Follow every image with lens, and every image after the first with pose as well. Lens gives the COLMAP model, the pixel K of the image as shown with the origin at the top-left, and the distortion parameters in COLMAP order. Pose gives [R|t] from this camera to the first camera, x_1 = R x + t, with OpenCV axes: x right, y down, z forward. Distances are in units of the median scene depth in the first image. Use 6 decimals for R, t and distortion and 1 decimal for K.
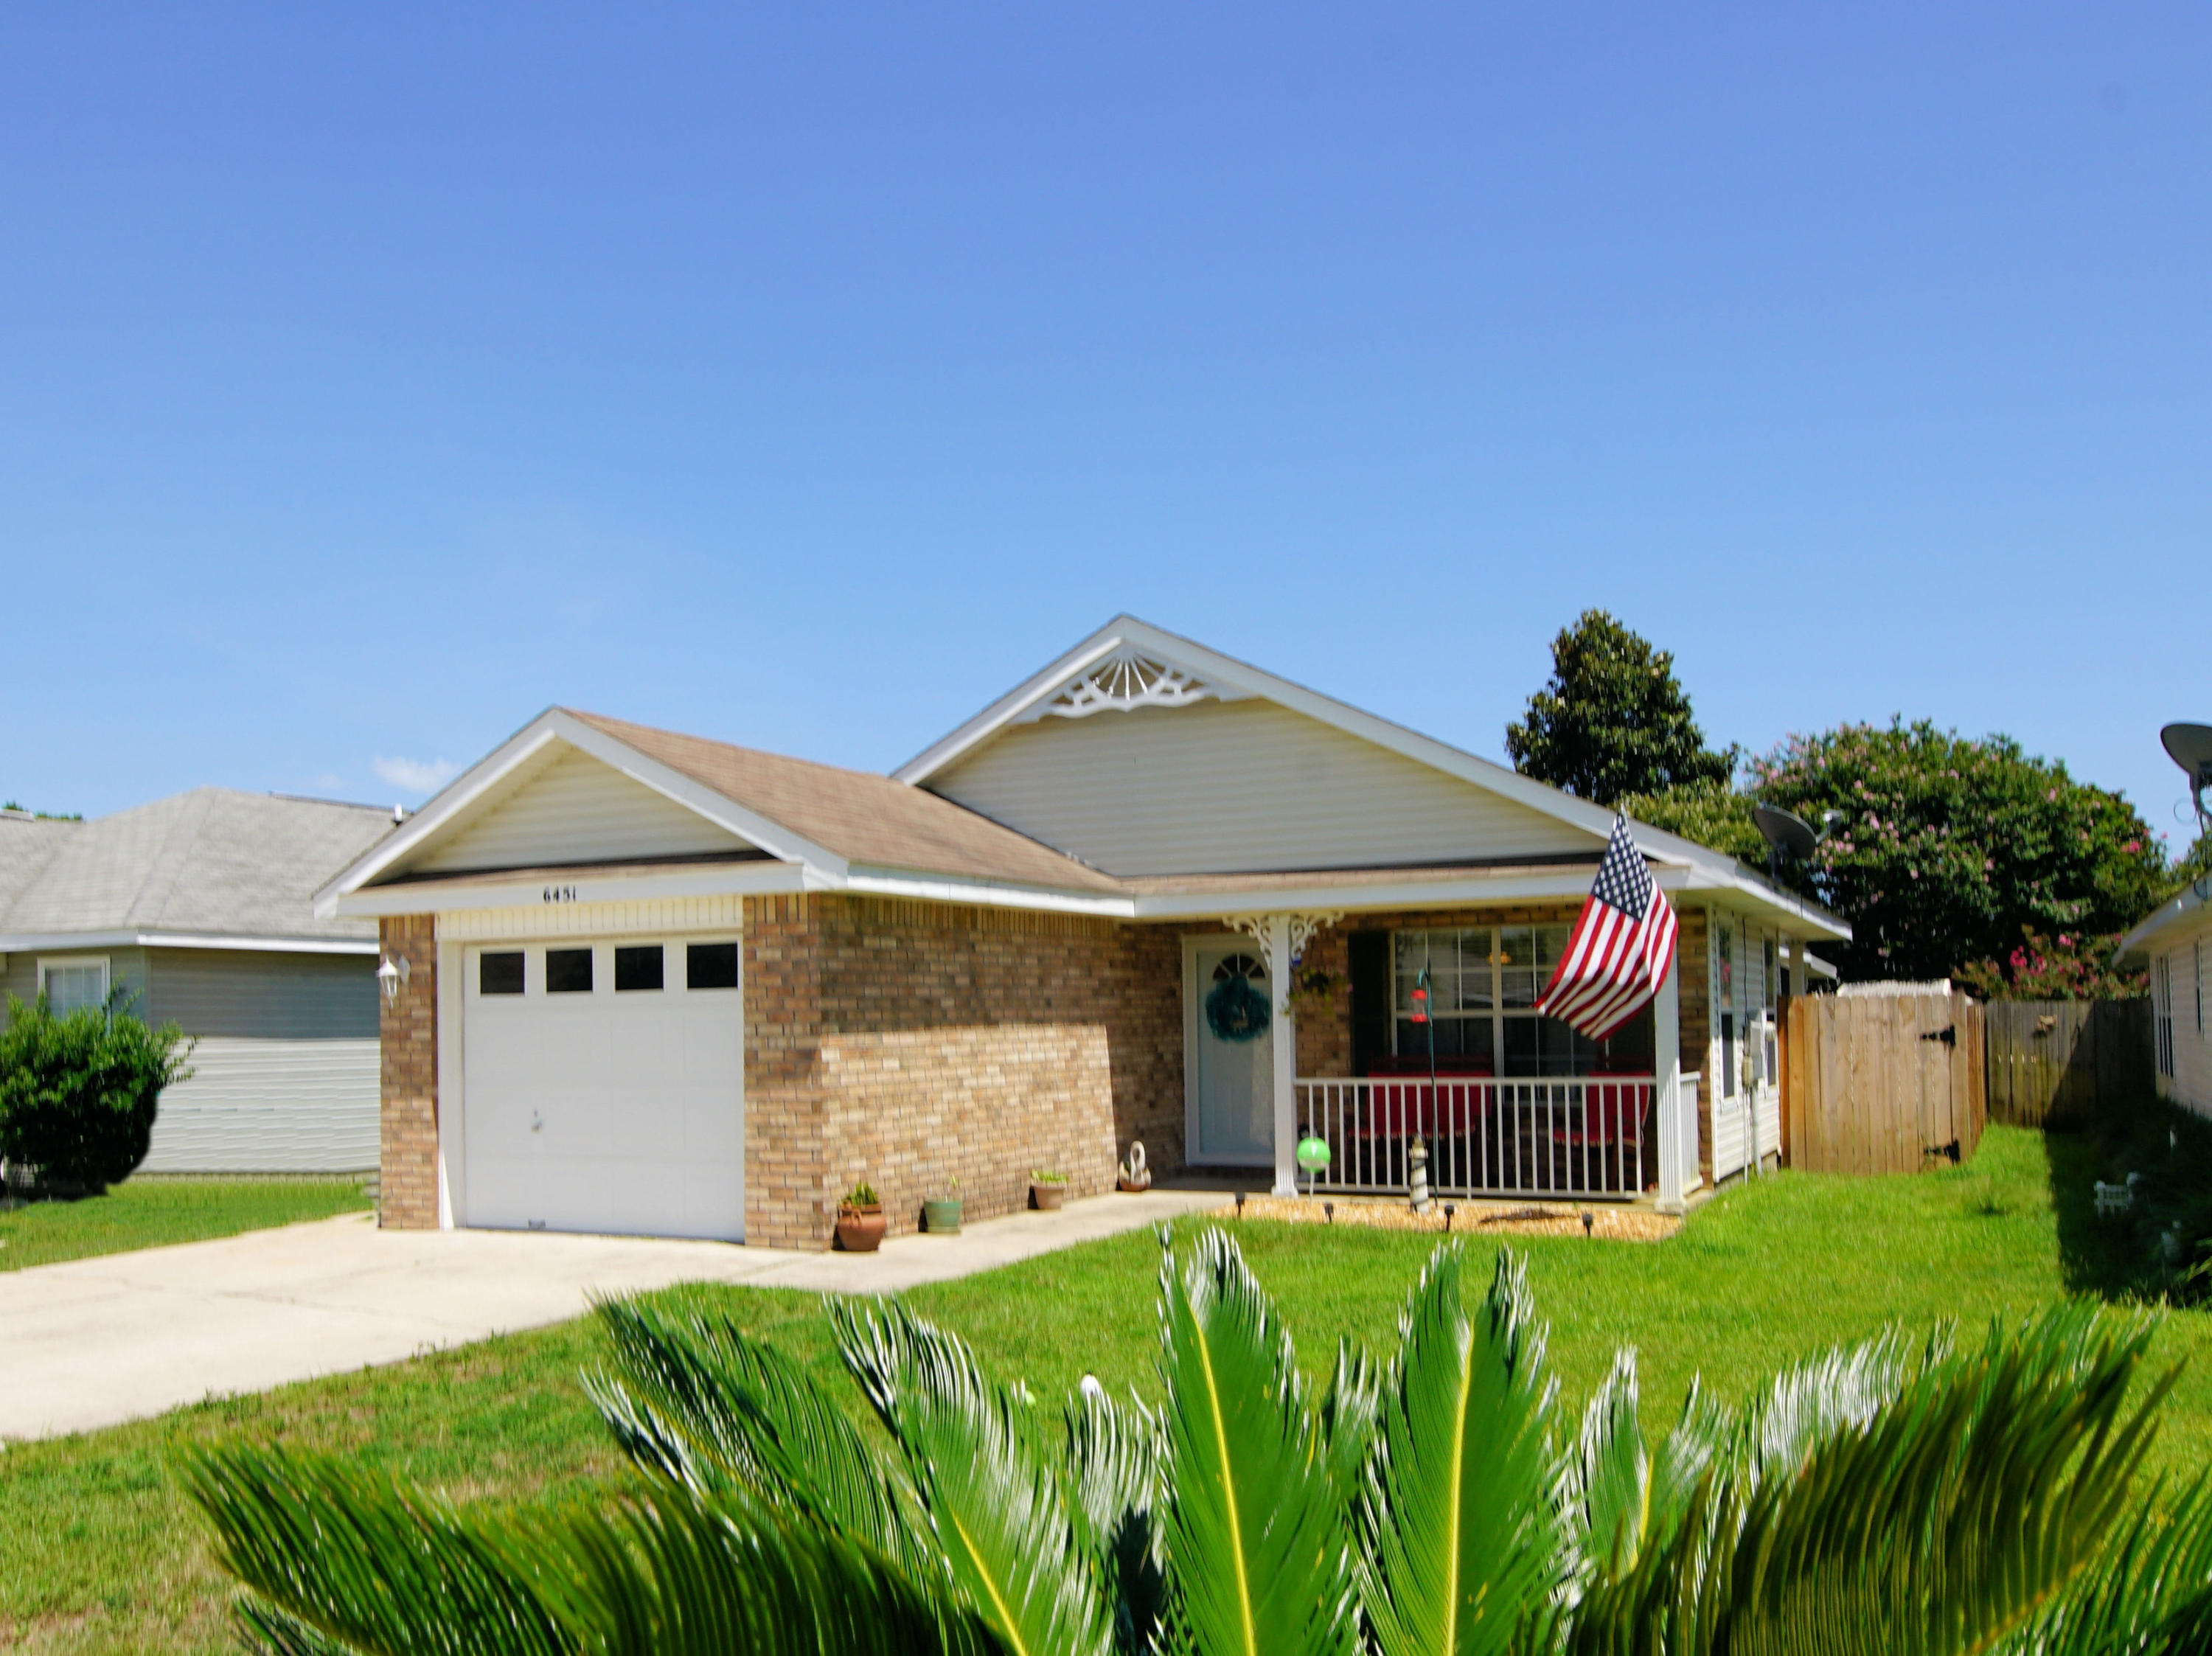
lens RADIAL K [[1827.9, 0, 1023.3], [0, 1827.9, 974.6], [0, 0, 1]] dist [0.022310, -0.002036]
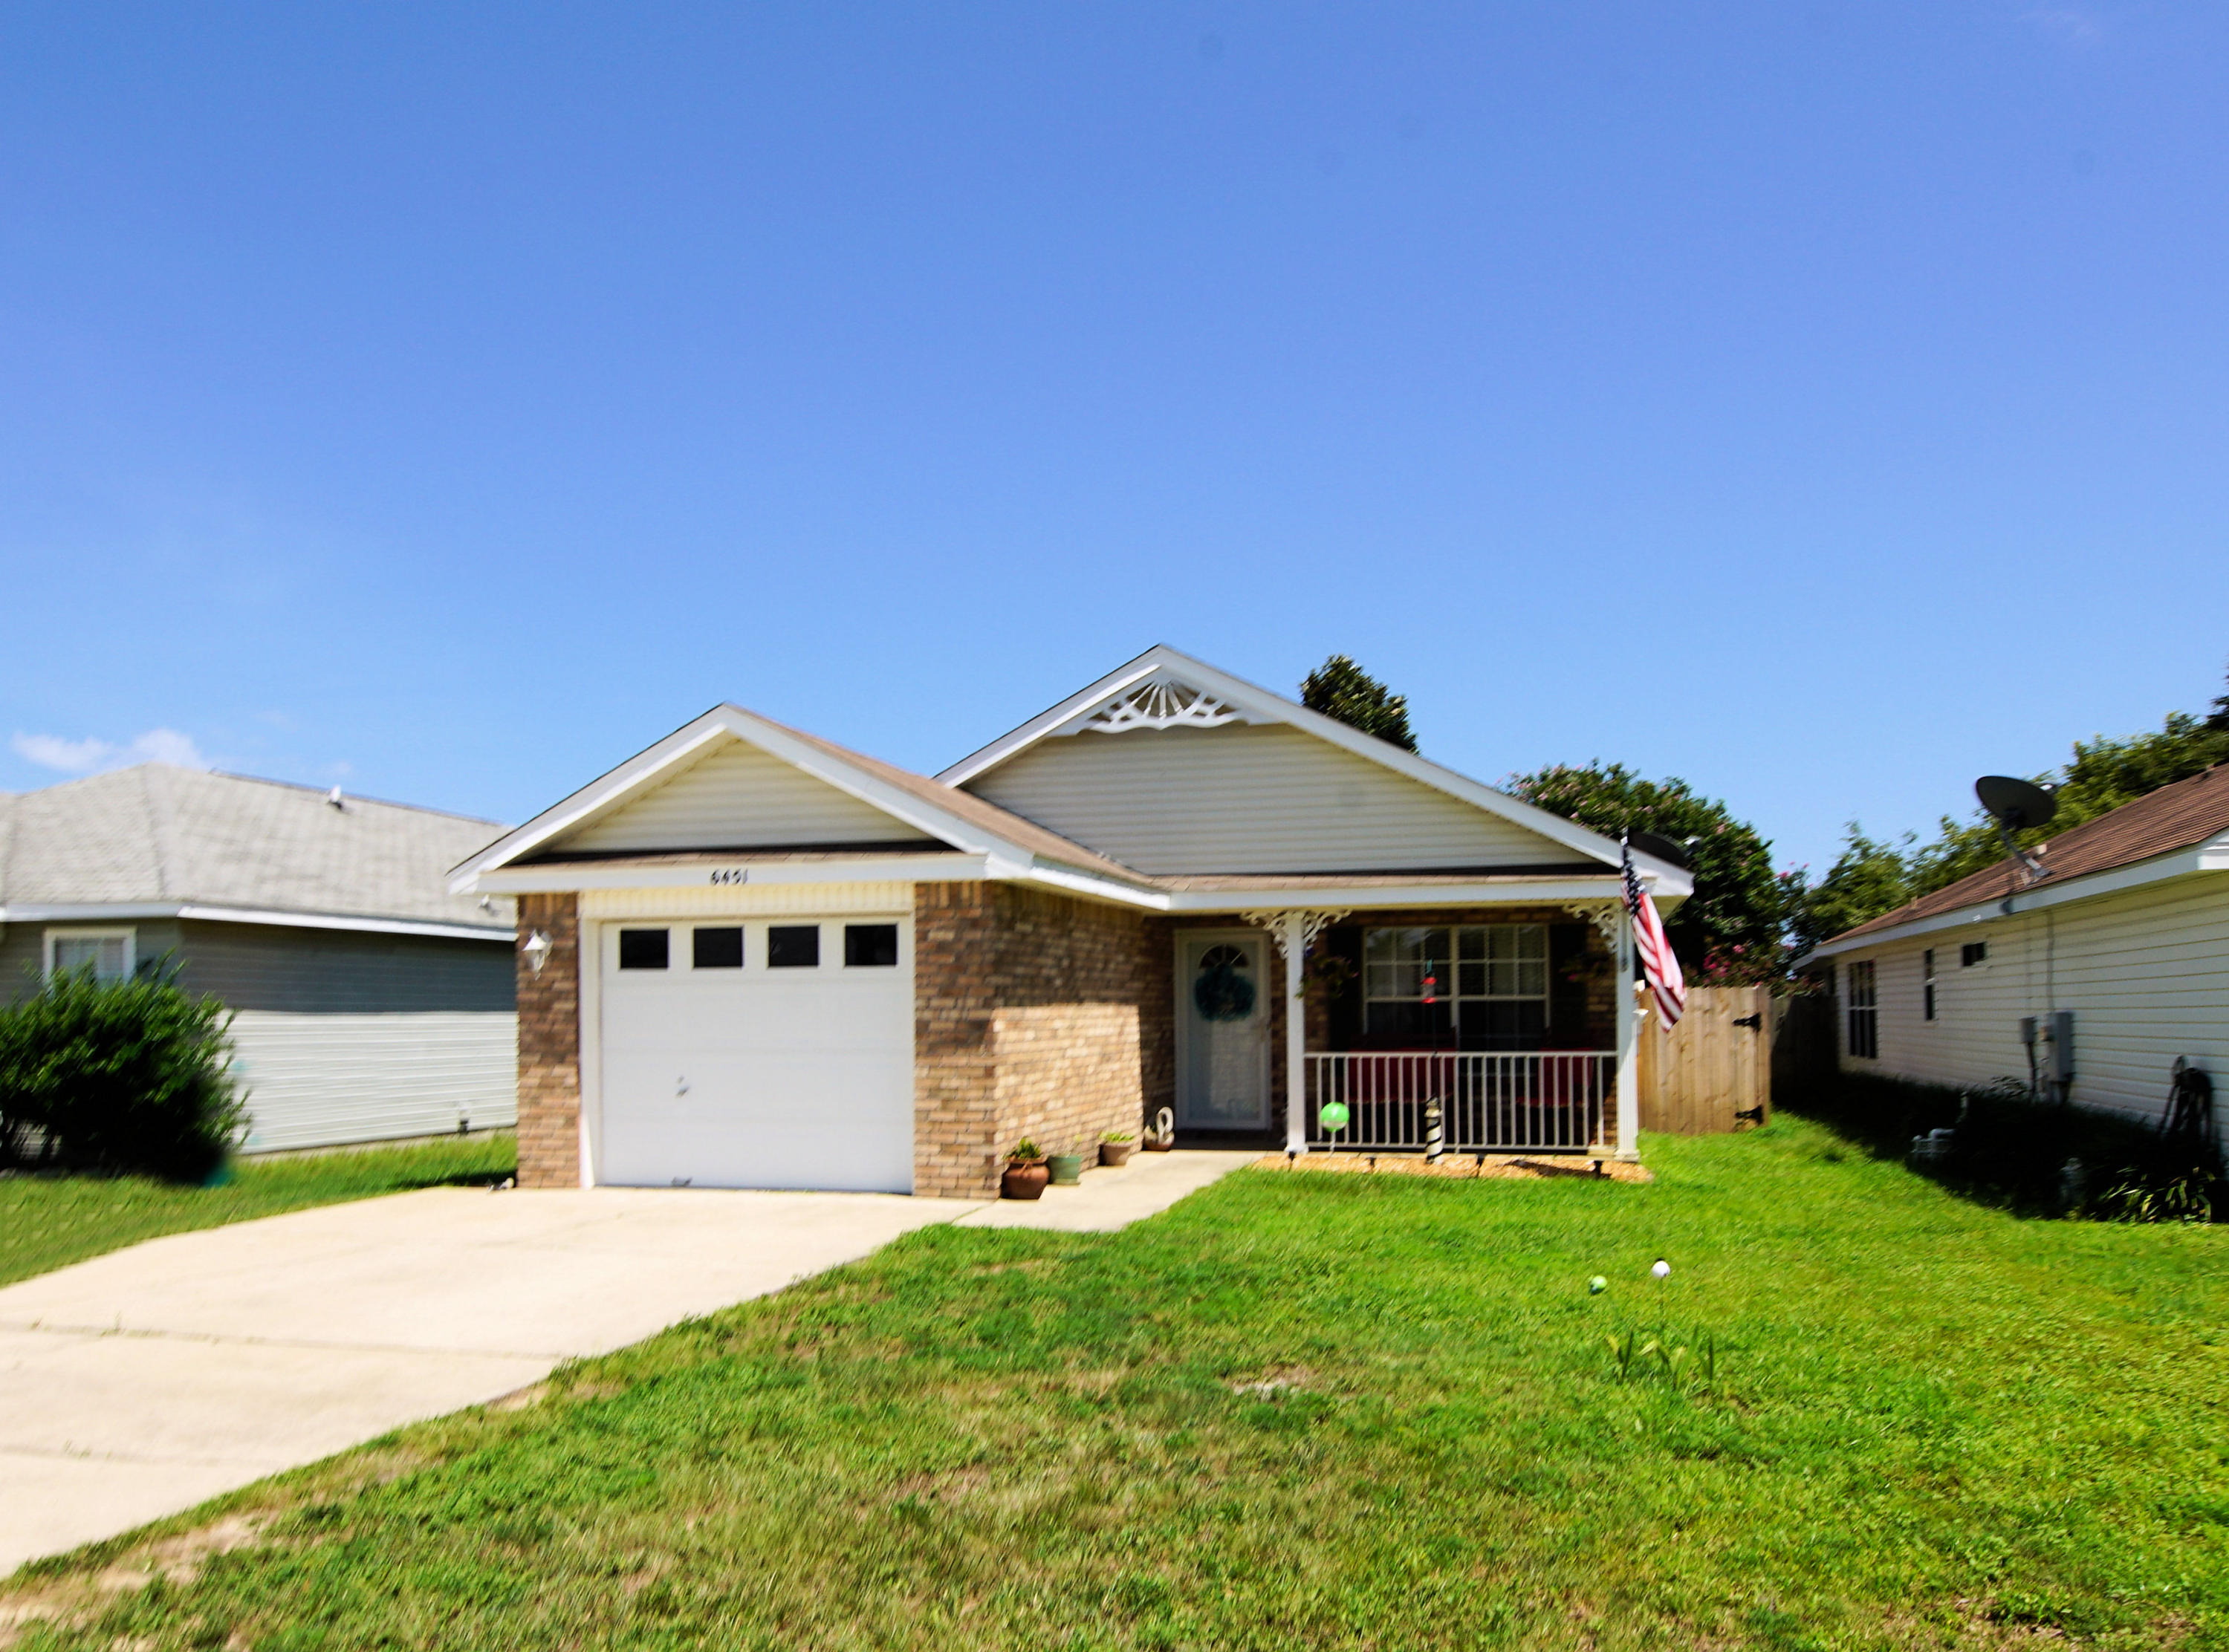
lens RADIAL K [[1684.4, 0, 1080.2], [0, 1684.4, 993.3], [0, 0, 1]] dist [0.027683, 0.001001]
pose [[0.977570, 0.011328, 0.210304, -0.218713], [-0.014107, 0.999832, 0.011720, 0.008858], [-0.210136, -0.014424, 0.977566, -0.018864]]
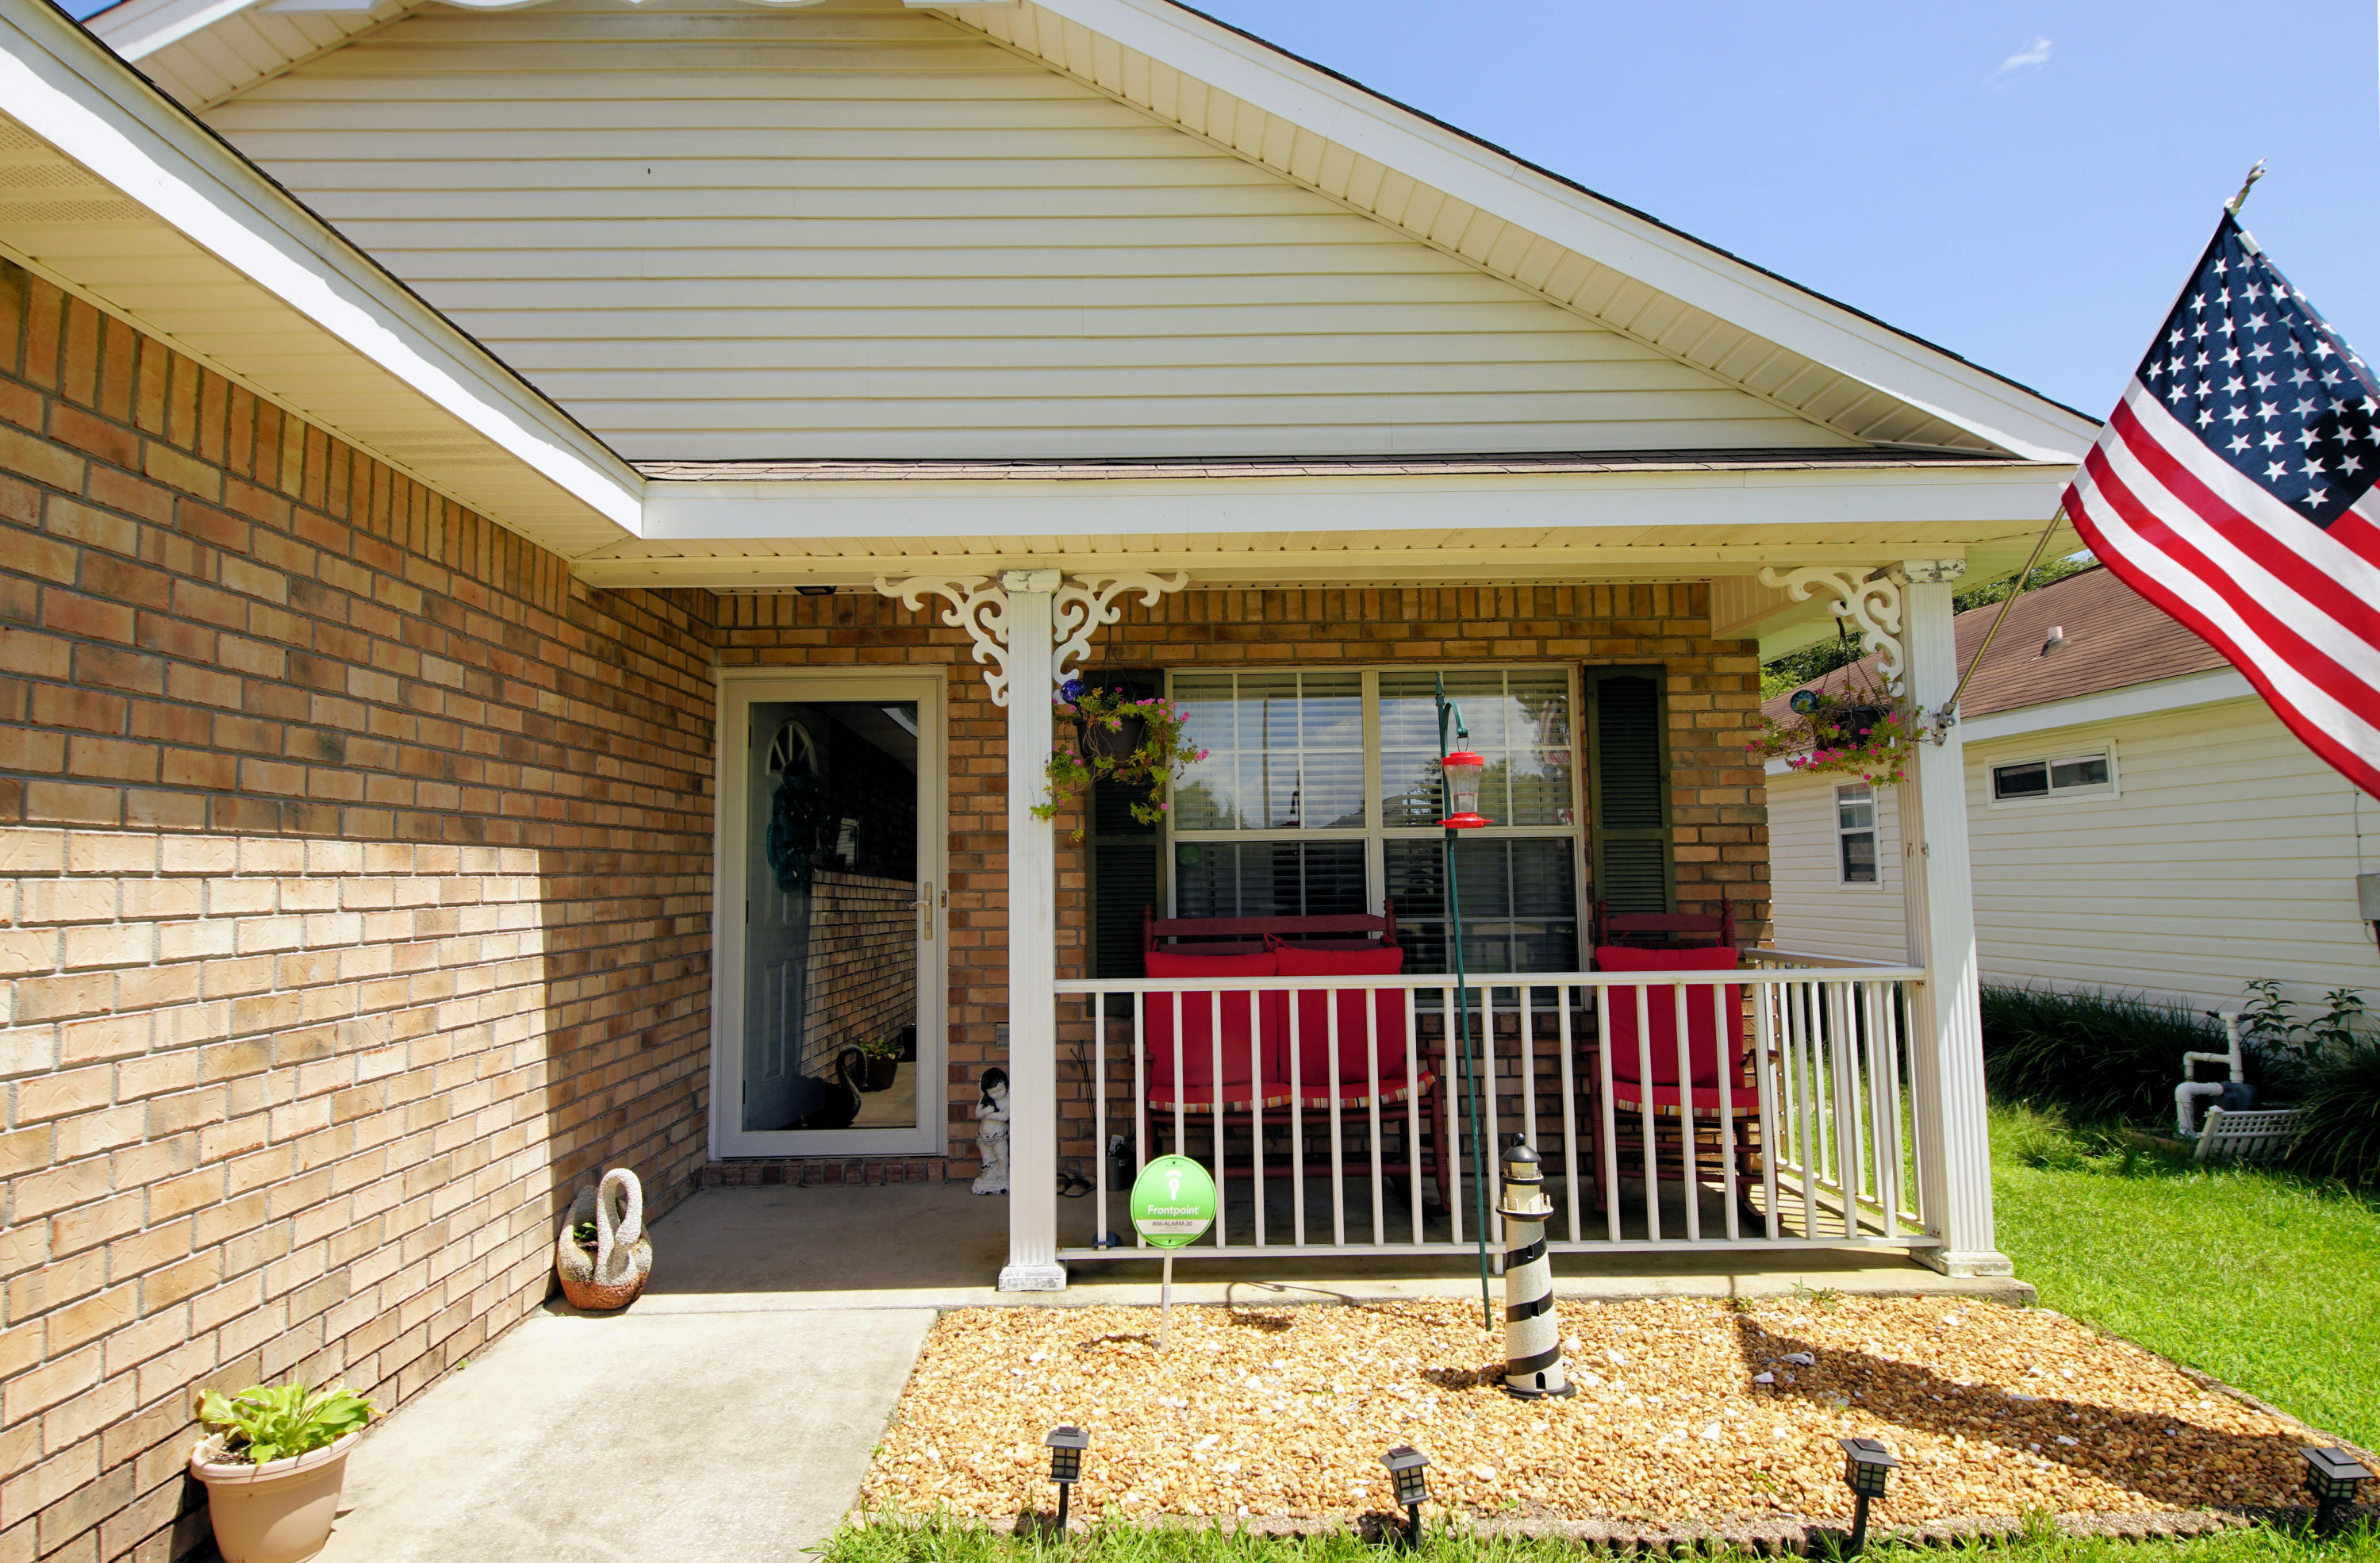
lens RADIAL K [[1306.0, 0, 1157.5], [0, 1306.0, 772.6], [0, 0, 1]] dist [0.040074, -0.035636]
pose [[0.874841, 0.044015, 0.482407, 0.027010], [-0.014168, 0.997762, -0.065342, 0.030348], [-0.484204, 0.050329, 0.873507, 0.739781]]
